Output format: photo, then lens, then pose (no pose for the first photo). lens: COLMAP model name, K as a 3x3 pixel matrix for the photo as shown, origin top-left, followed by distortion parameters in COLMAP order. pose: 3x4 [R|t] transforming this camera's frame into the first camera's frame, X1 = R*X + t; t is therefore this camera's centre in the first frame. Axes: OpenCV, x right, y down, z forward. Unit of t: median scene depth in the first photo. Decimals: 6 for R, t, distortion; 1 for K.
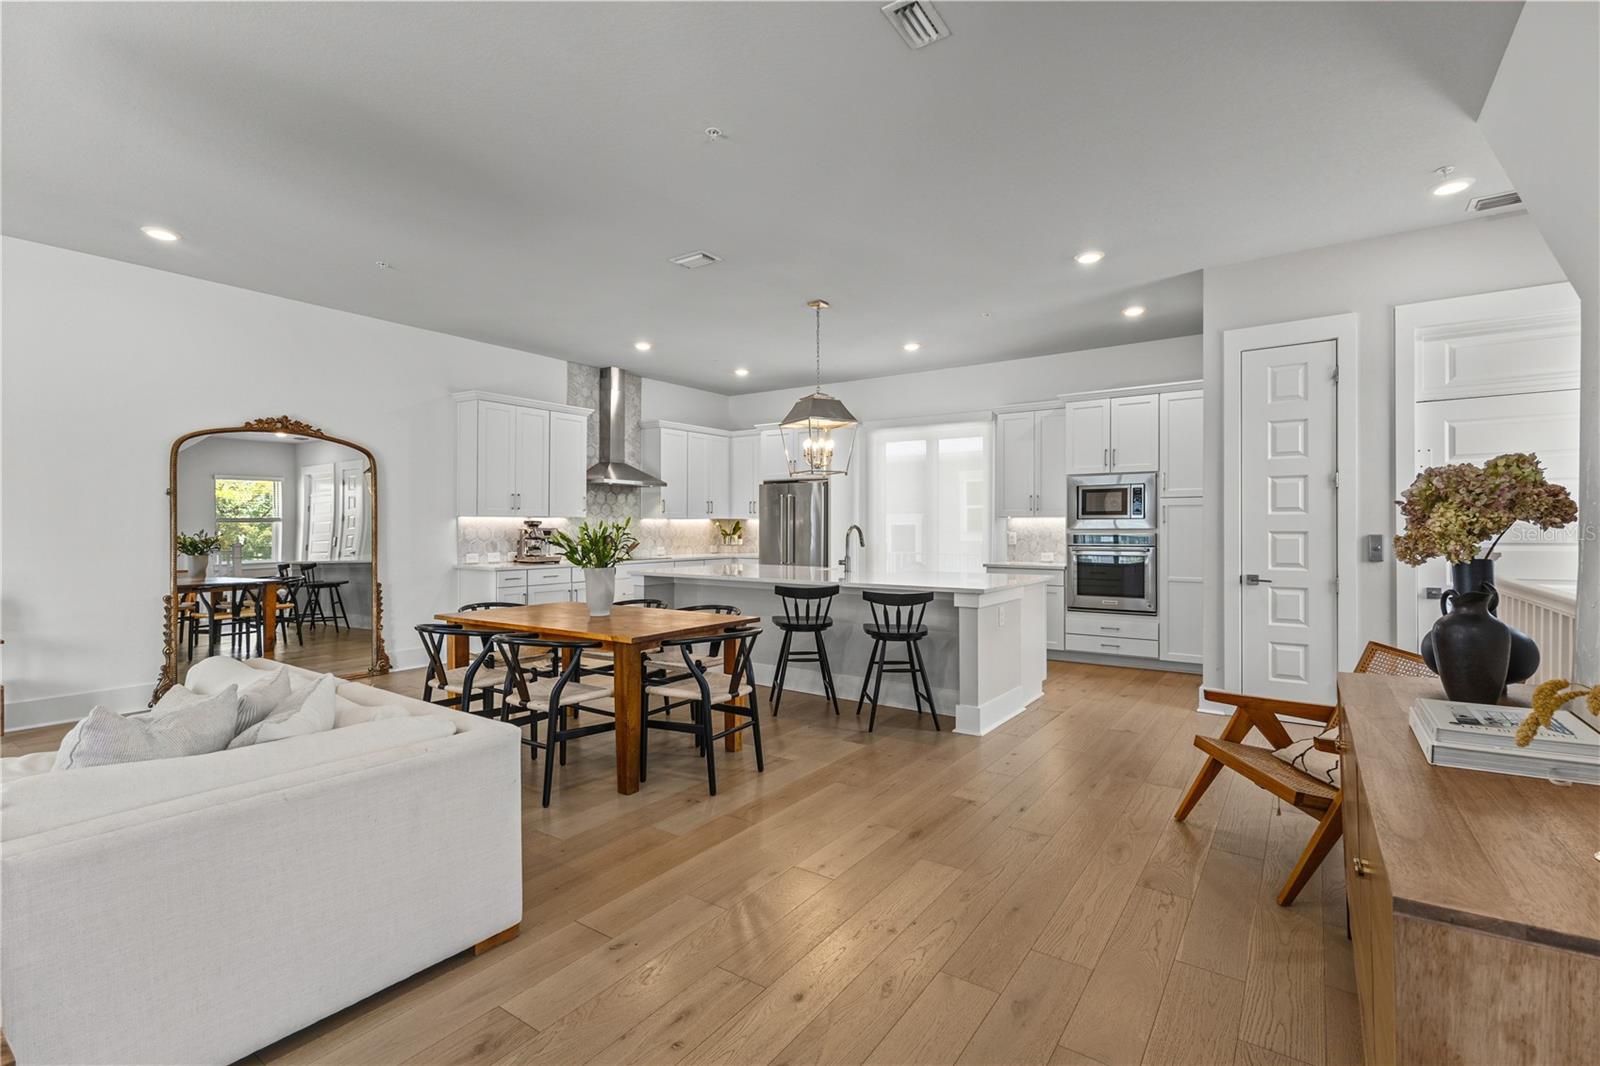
lens RADIAL K [[736.9, 0, 796.9], [0, 736.9, 525.8], [0, 0, 1]] dist [0.002482, 0.001322]
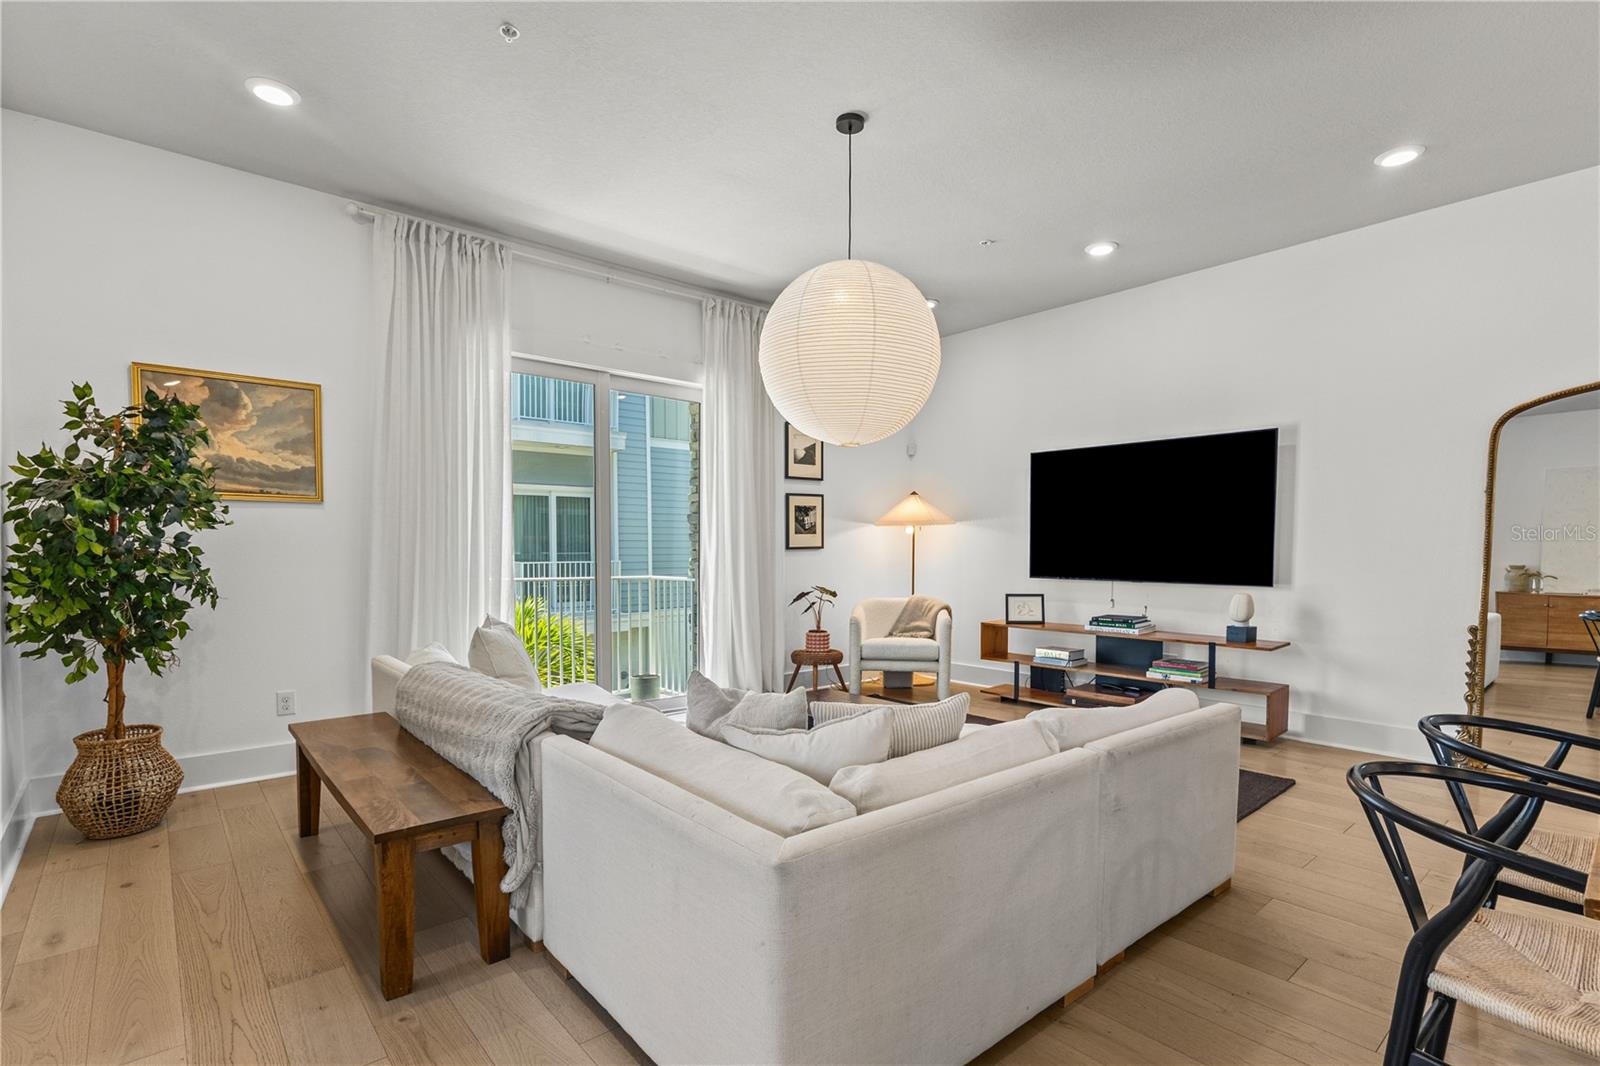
lens RADIAL K [[759.3, 0, 800.1], [0, 759.3, 584.7], [0, 0, 1]] dist [0.005275, 0.000964]
pose [[-0.243907, 0.047164, -0.968651, 0.059383], [0.000608, 0.998824, 0.048480, 0.010025], [0.969798, 0.011236, -0.243649, 0.380053]]
